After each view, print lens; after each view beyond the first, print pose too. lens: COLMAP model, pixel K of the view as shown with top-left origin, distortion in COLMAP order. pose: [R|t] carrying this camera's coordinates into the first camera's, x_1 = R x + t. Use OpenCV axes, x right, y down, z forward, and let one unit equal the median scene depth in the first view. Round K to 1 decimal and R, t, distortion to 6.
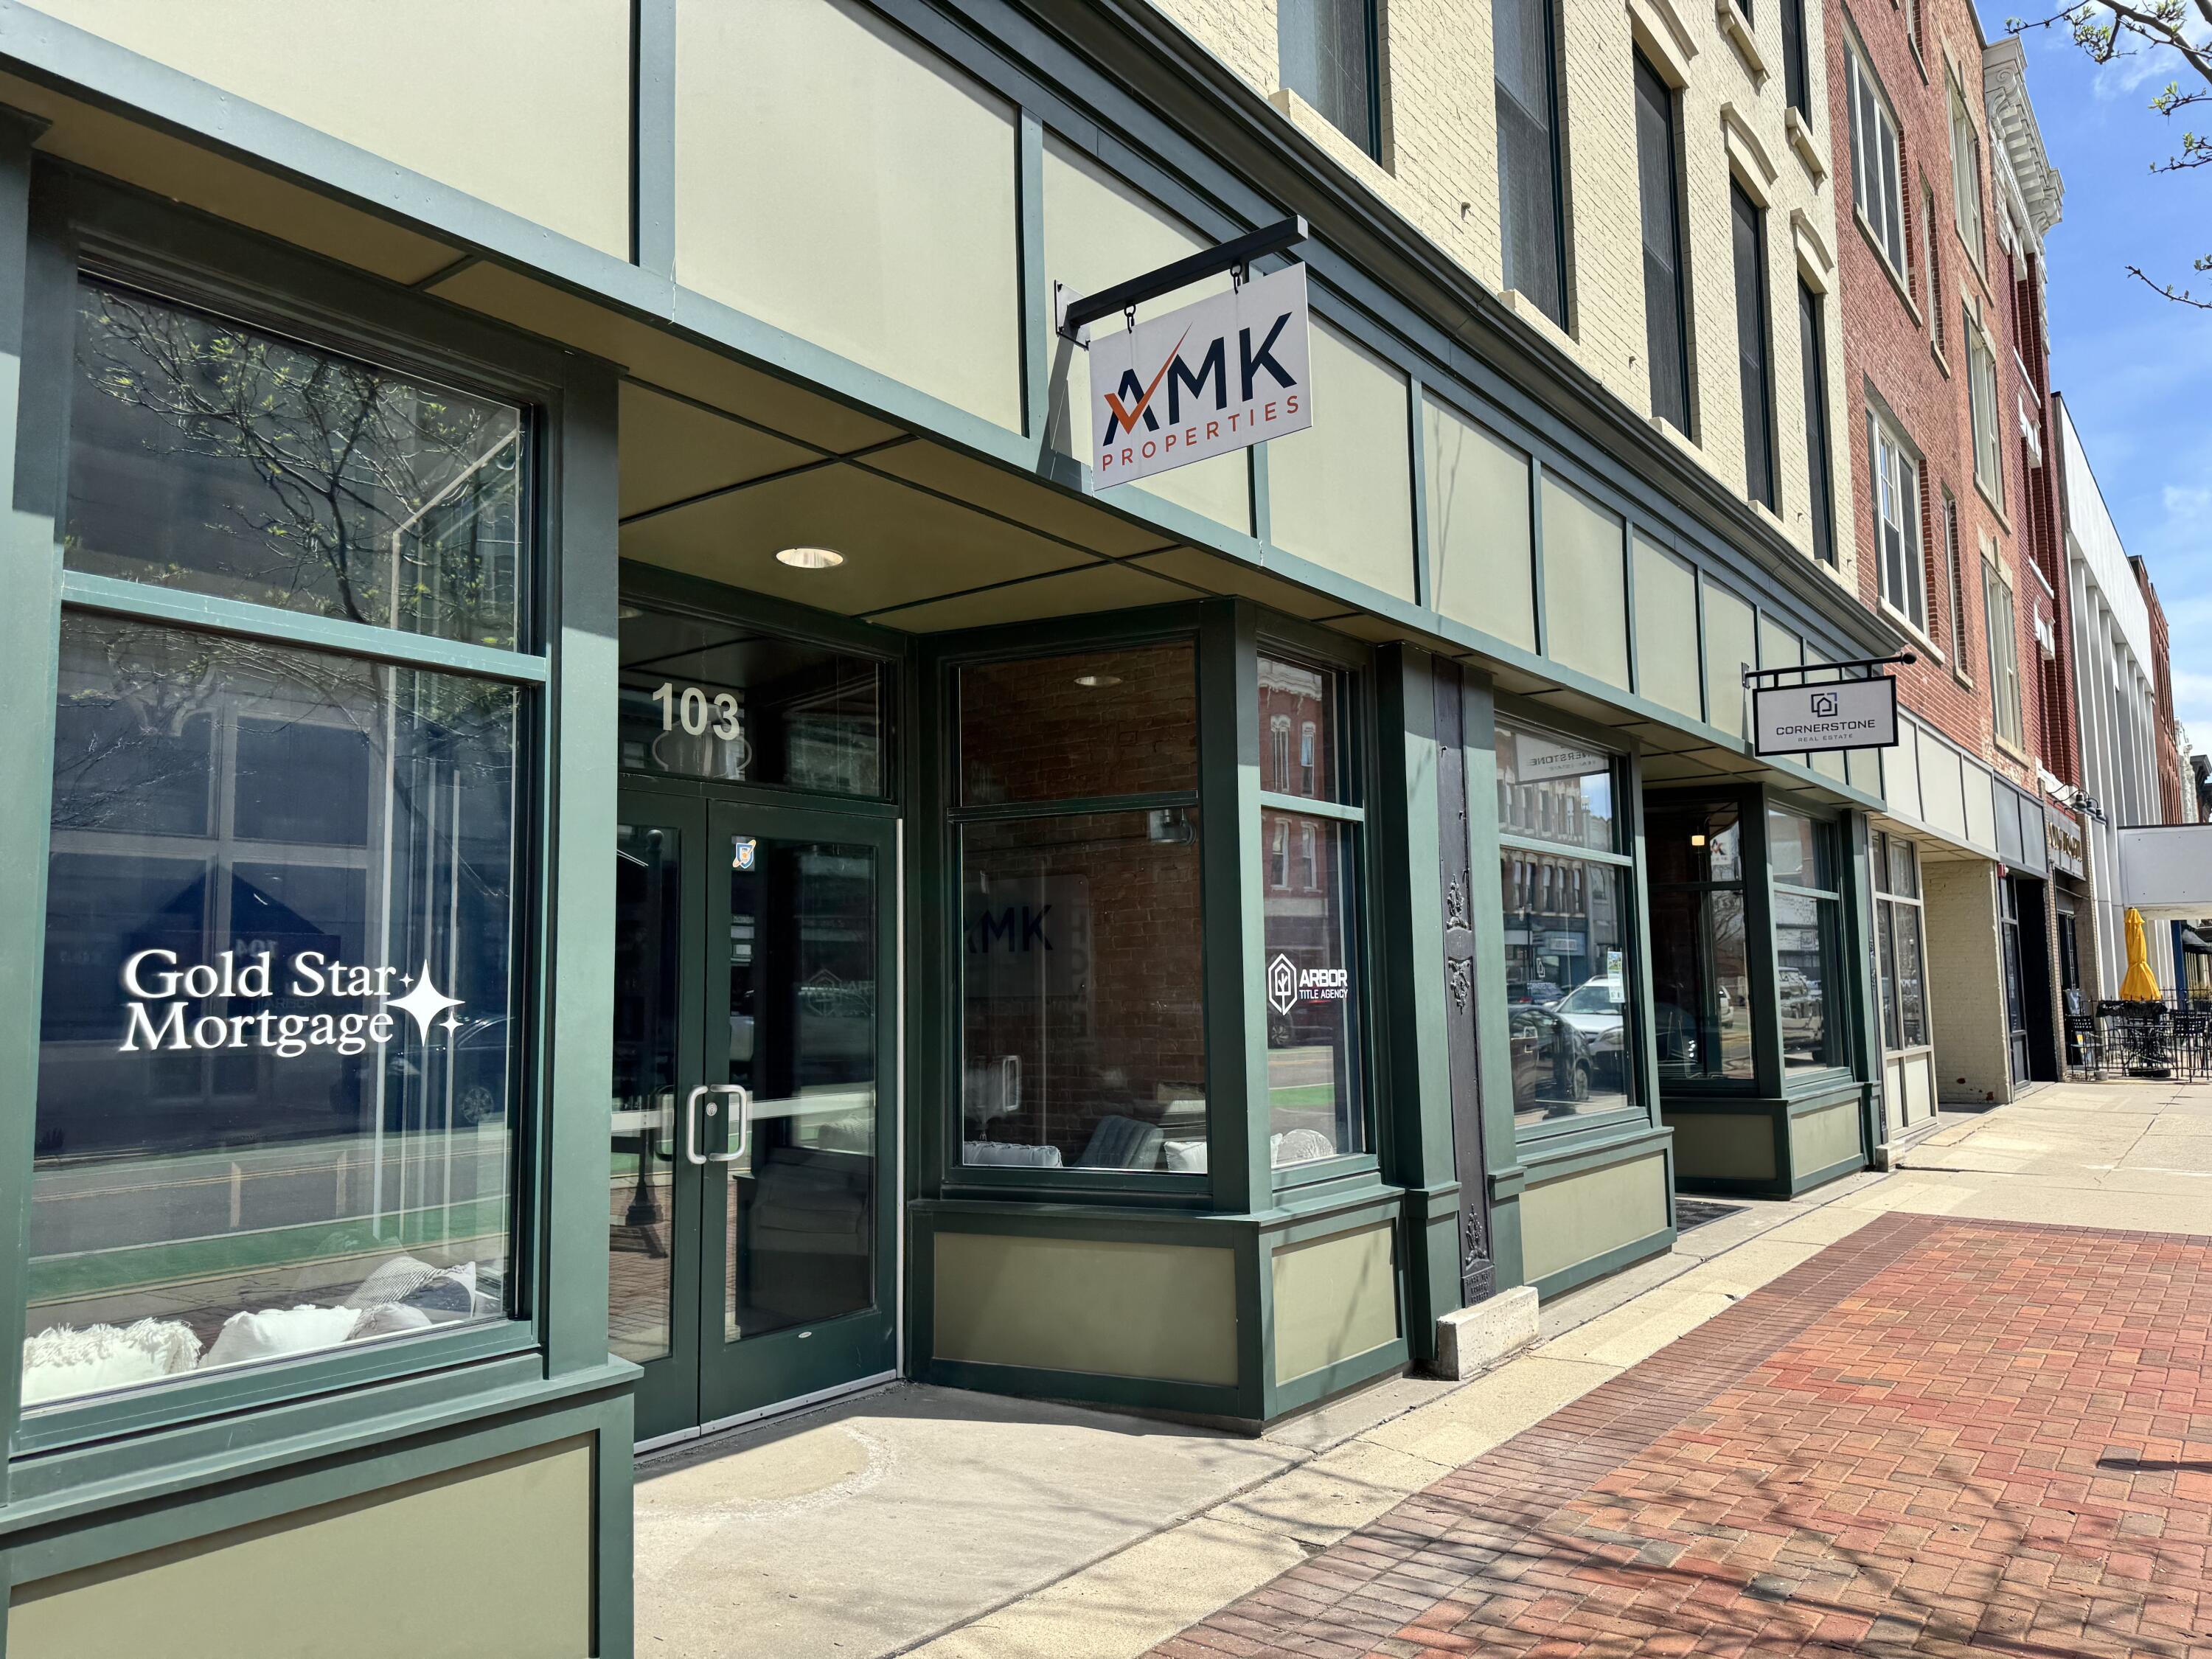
lens RADIAL K [[1561.1, 0, 1093.5], [0, 1561.1, 820.3], [0, 0, 1]] dist [0.043704, -0.046094]
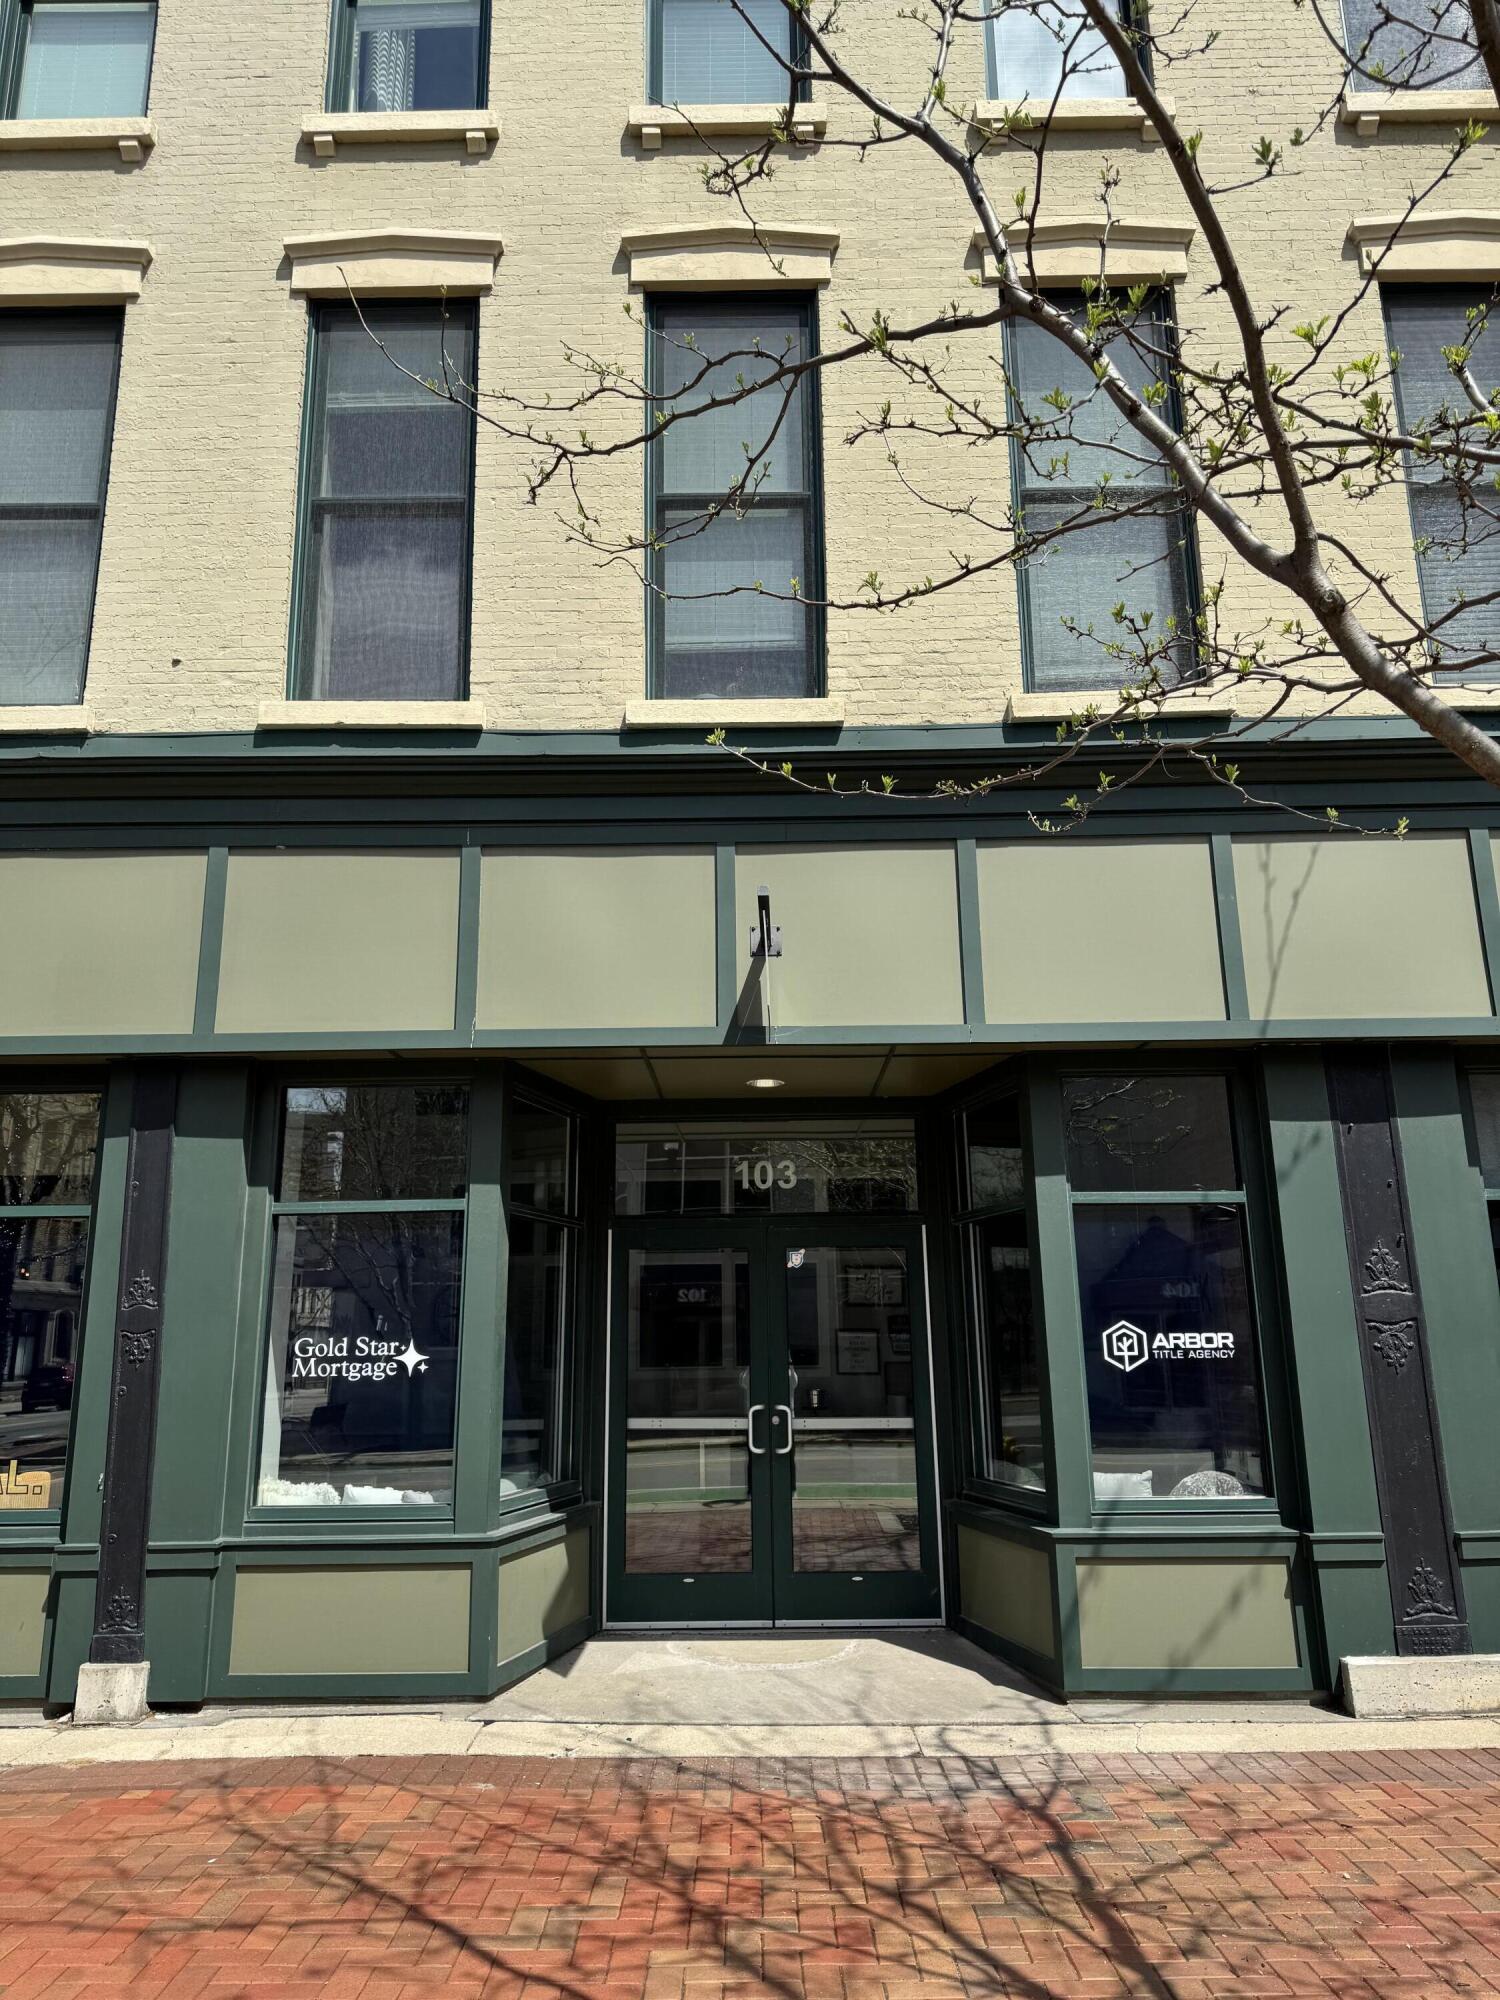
lens RADIAL K [[1411.5, 0, 750.0], [0, 1411.5, 1000.0], [0, 0, 1]] dist [0.043704, -0.046094]
pose [[0.604027, -0.180524, -0.776249, 1.182800], [0.089464, 0.983210, -0.159040, -0.019834], [0.791927, 0.026618, 0.610036, 0.073251]]
